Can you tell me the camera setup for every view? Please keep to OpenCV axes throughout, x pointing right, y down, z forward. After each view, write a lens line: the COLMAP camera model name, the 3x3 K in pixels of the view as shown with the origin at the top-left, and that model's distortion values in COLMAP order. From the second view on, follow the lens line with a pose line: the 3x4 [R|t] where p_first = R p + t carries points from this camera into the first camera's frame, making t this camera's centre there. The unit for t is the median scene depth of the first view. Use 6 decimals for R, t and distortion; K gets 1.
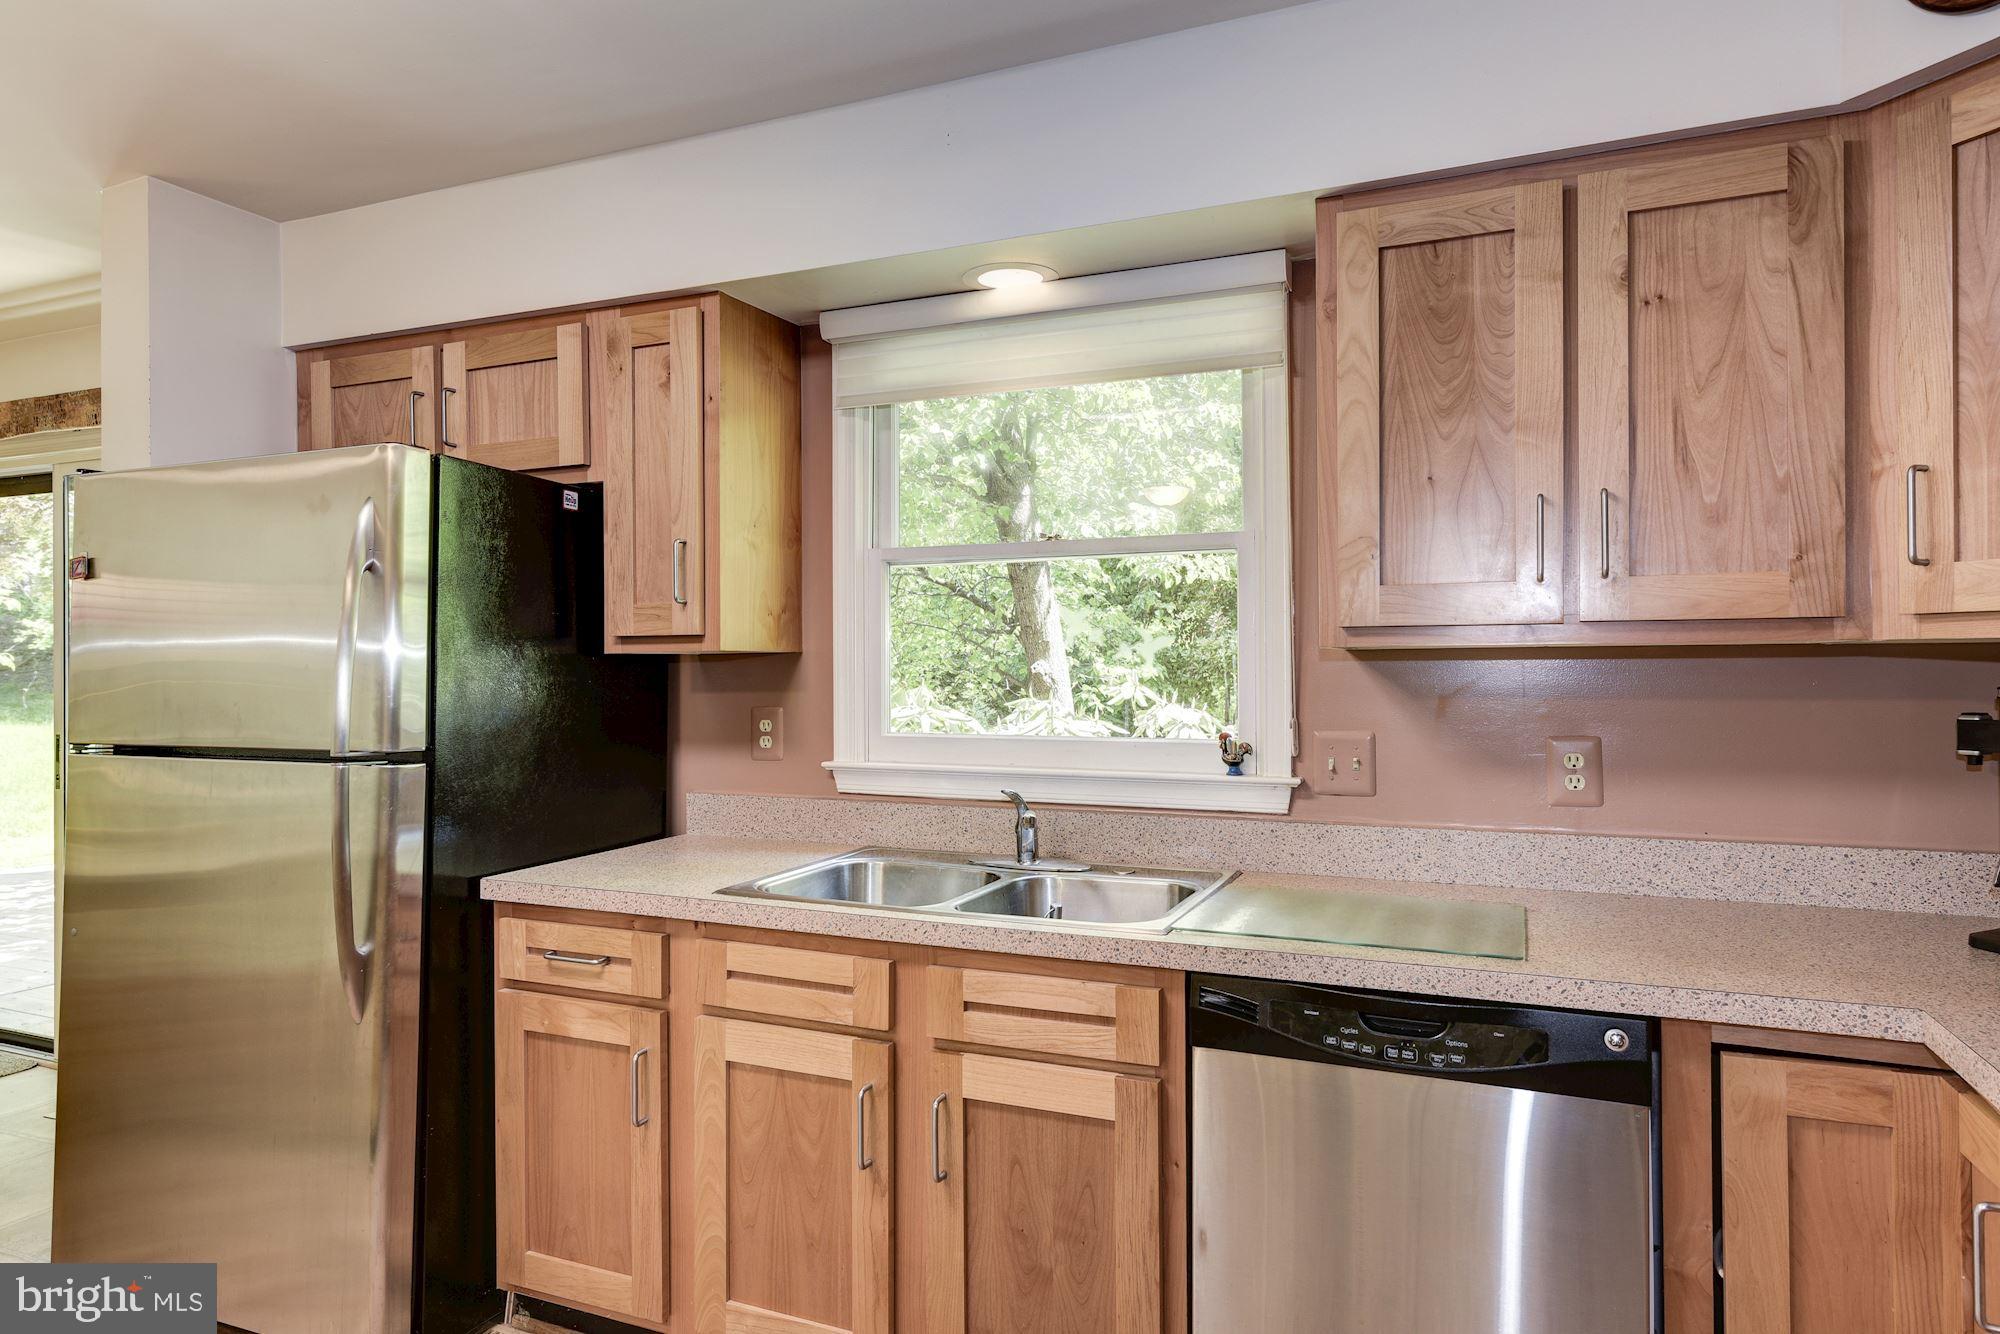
lens RADIAL K [[1200.5, 0, 1000.4], [0, 1200.5, 662.1], [0, 0, 1]] dist [-0.005981, 0.000214]
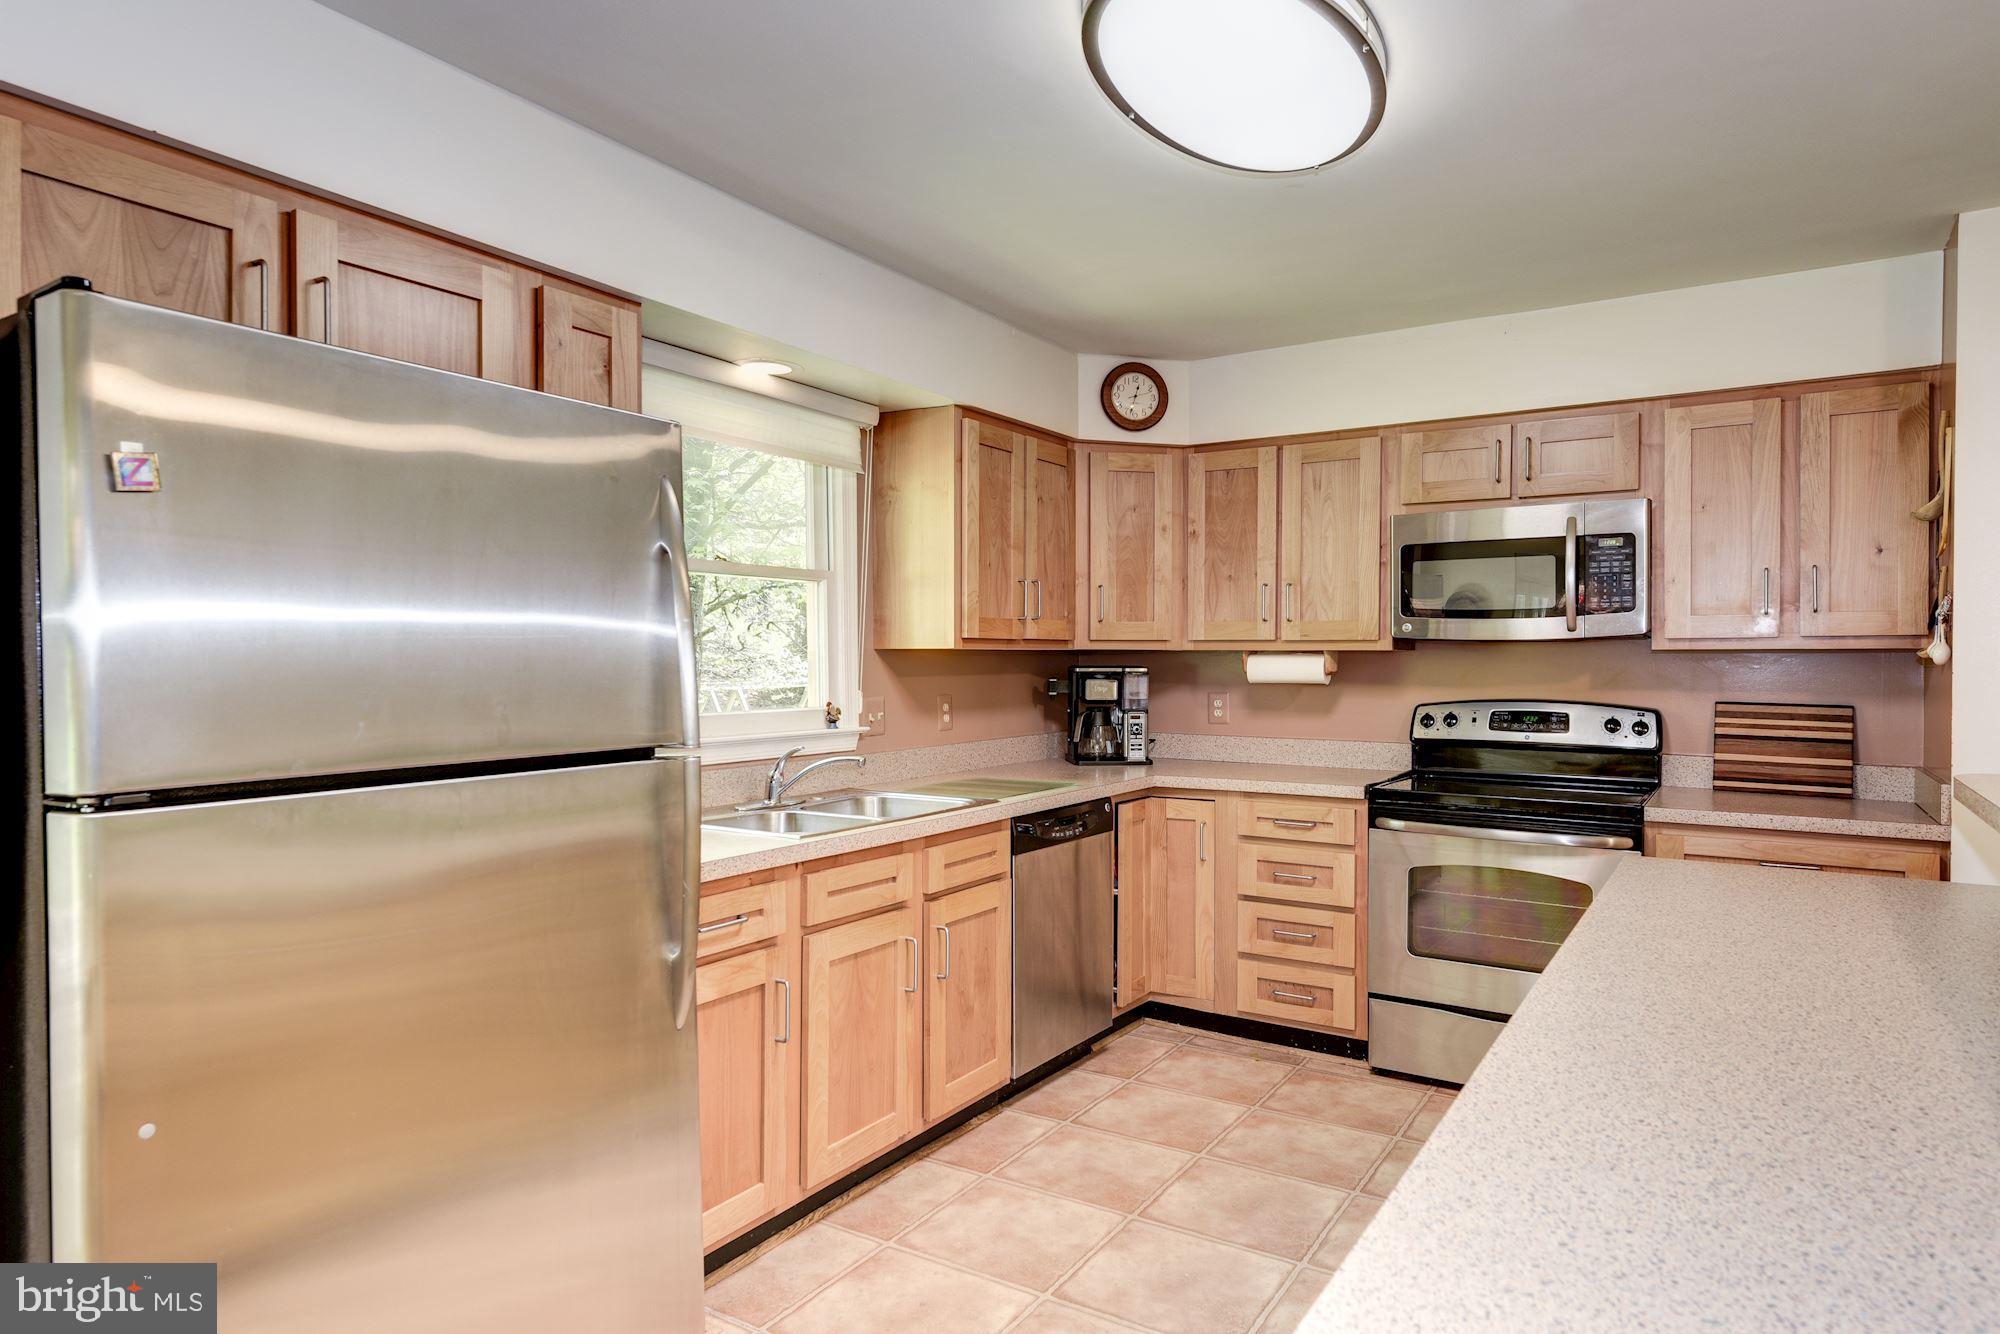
lens RADIAL K [[1200.5, 0, 998.2], [0, 1200.5, 669.2], [0, 0, 1]] dist [-0.005981, 0.000214]
pose [[0.151573, -0.004809, 0.988434, -1.500909], [-0.004981, 0.999972, 0.005629, 0.008186], [-0.988433, -0.005777, 0.151545, 0.633673]]
